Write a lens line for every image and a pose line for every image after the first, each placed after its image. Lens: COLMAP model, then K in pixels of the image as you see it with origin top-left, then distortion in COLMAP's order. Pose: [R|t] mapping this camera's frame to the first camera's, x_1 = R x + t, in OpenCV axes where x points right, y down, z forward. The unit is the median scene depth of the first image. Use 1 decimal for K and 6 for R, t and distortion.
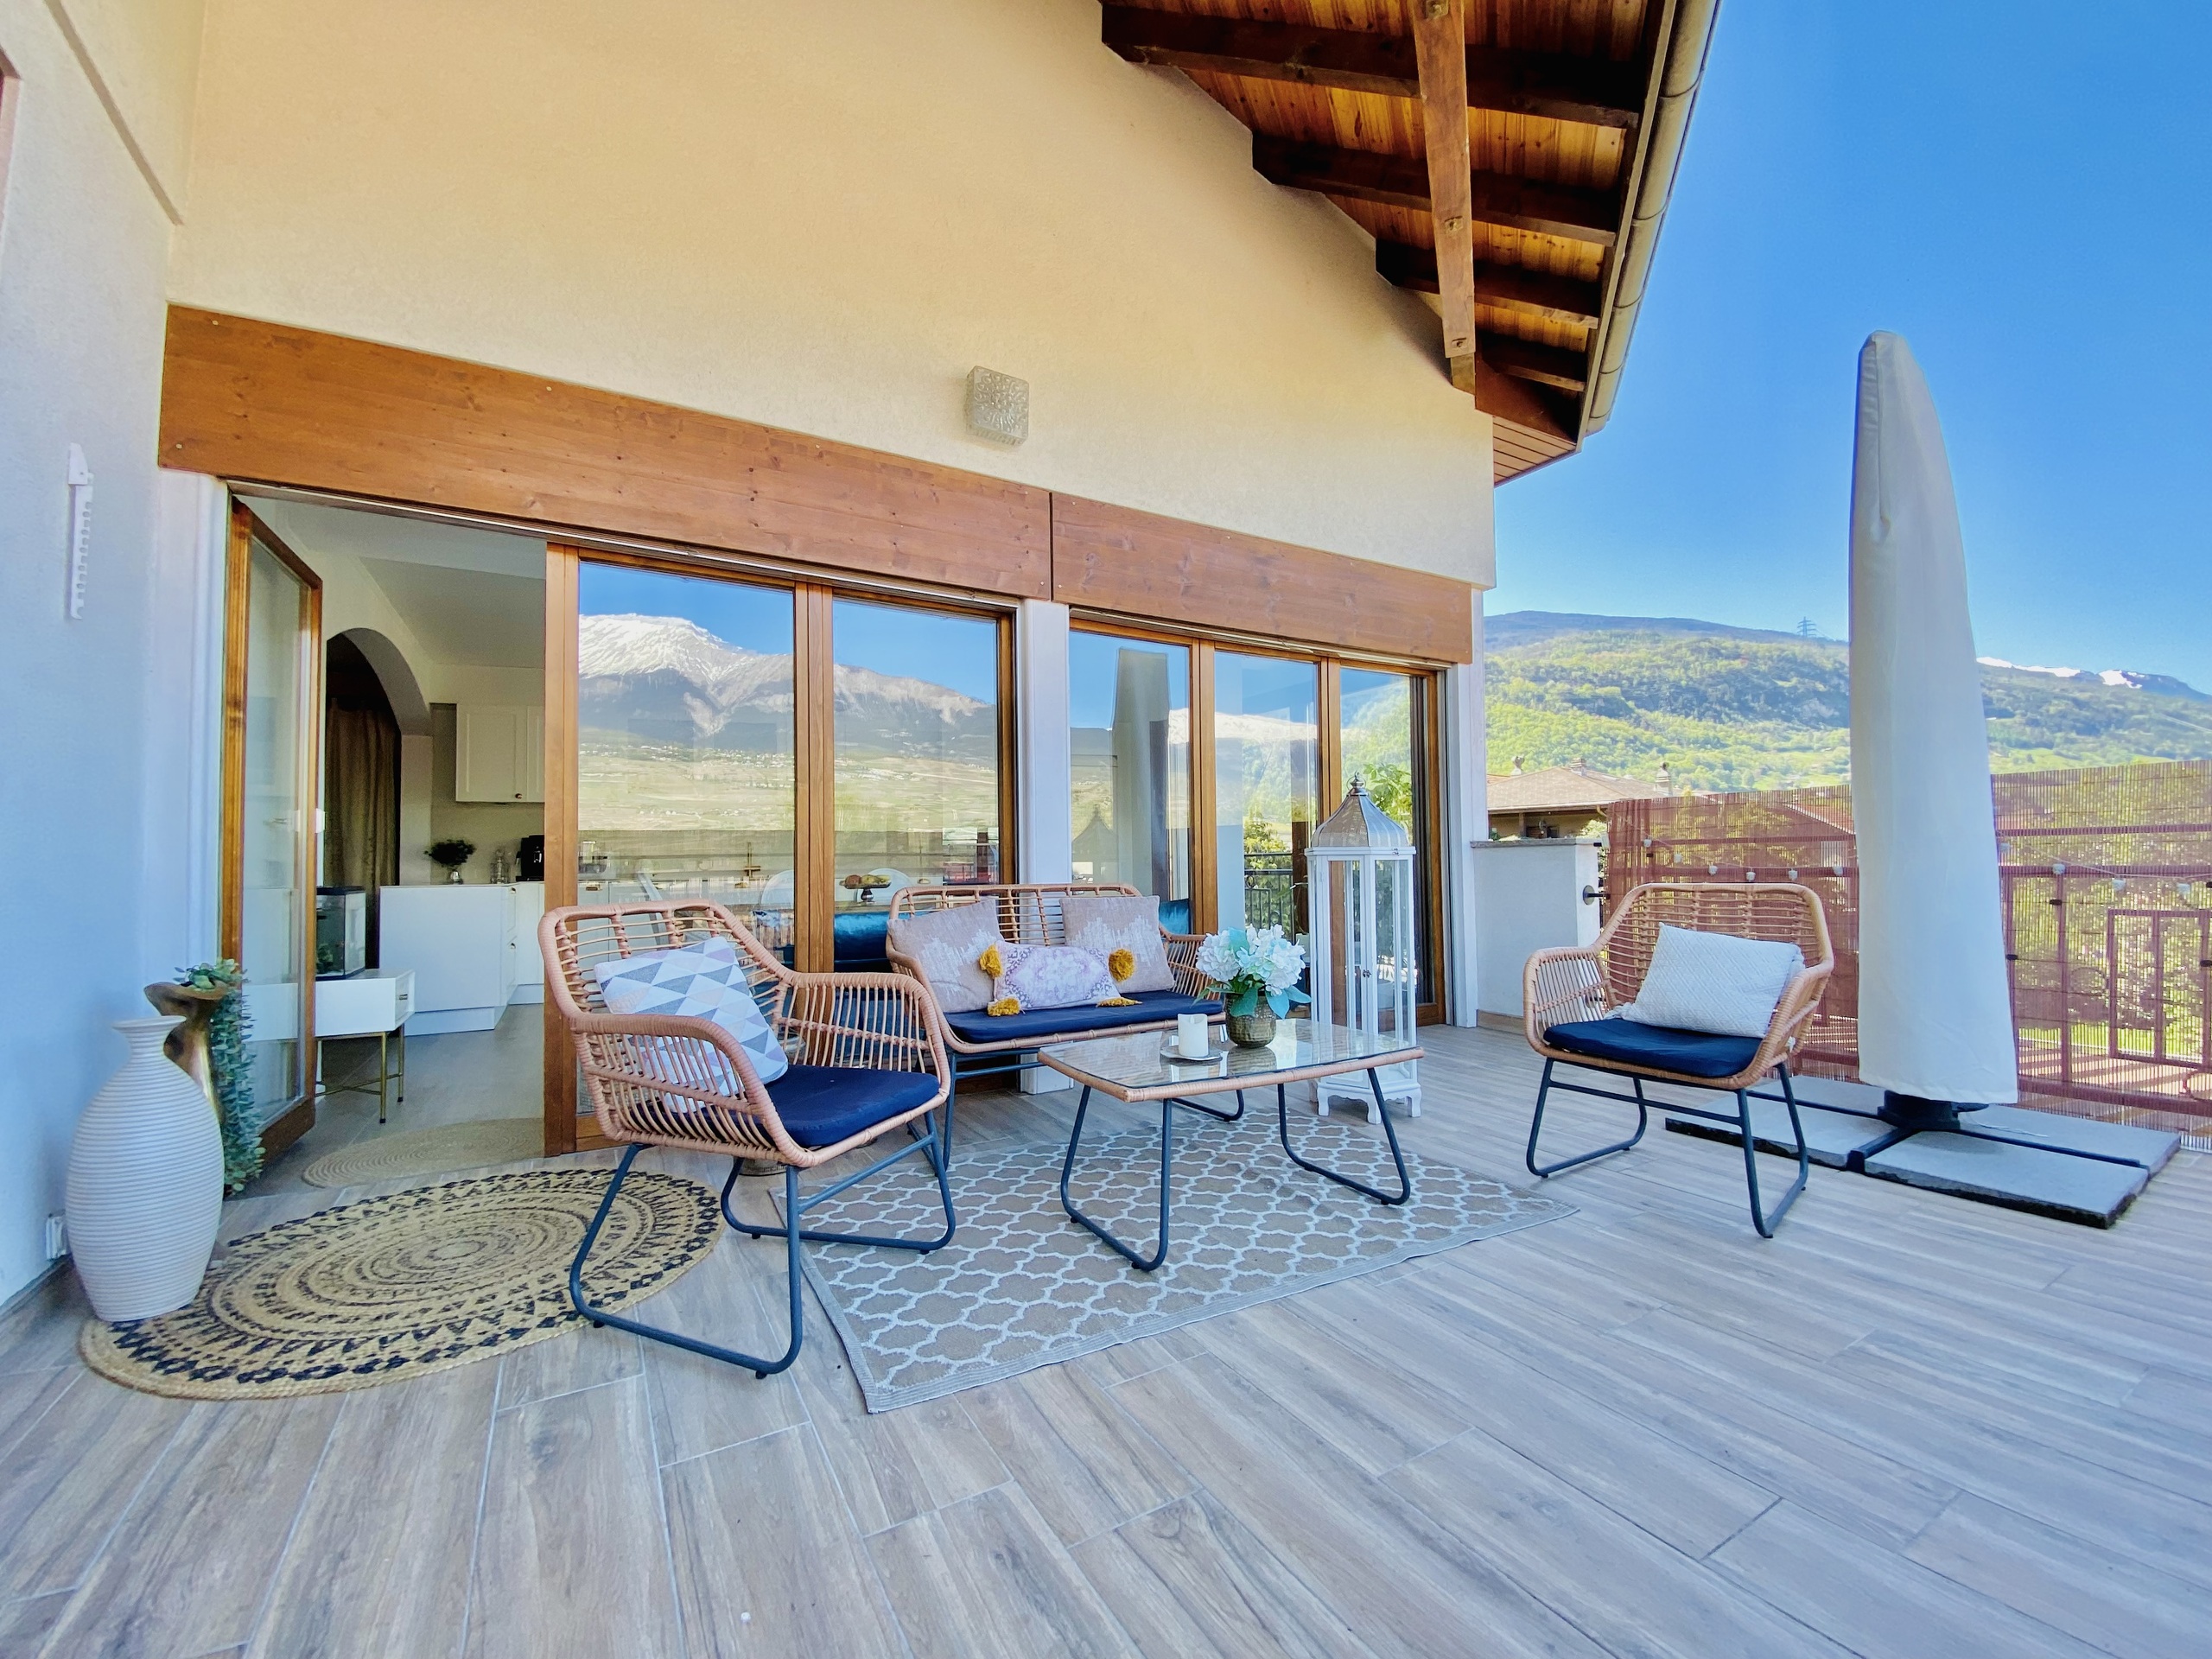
lens RADIAL K [[899.6, 0, 1105.1], [0, 899.6, 834.0], [0, 0, 1]] dist [0.028385, -0.024000]
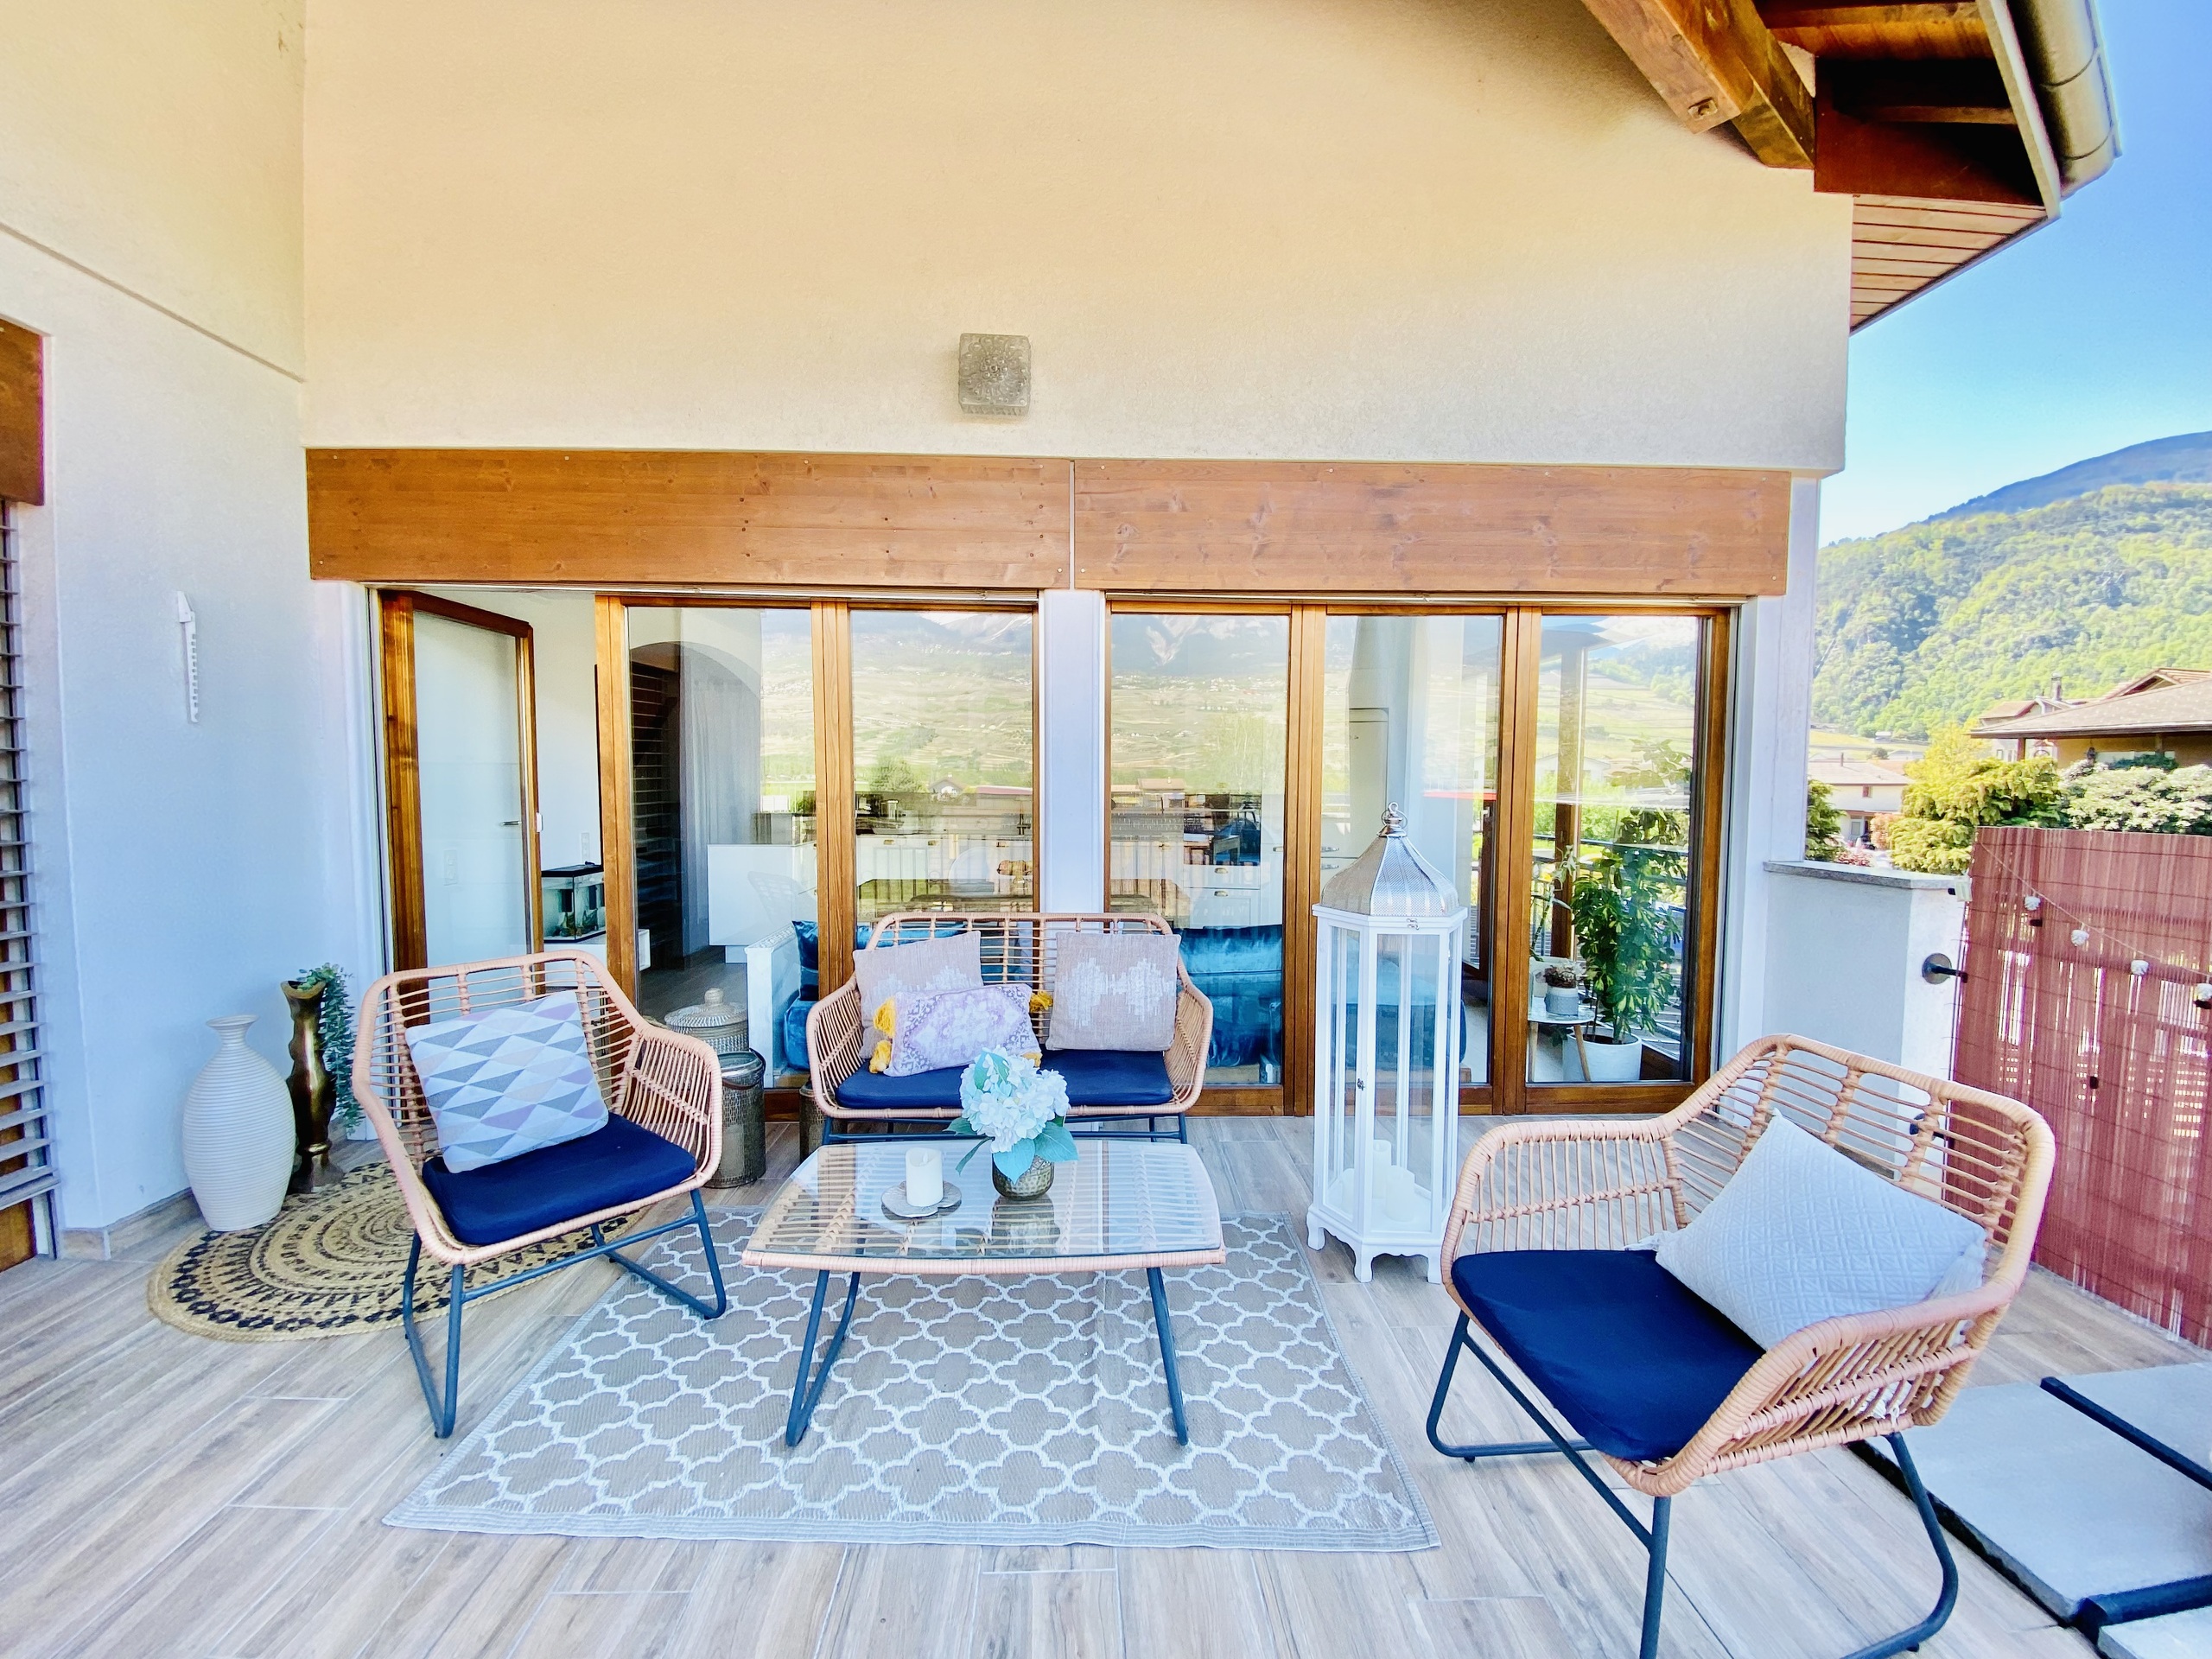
lens RADIAL K [[899.6, 0, 1105.1], [0, 899.6, 834.0], [0, 0, 1]] dist [0.028385, -0.024000]
pose [[0.880420, 0.040404, -0.472471, 0.450211], [0.002772, 0.995908, 0.090331, -0.117094], [0.474187, -0.080839, 0.876705, 0.268279]]
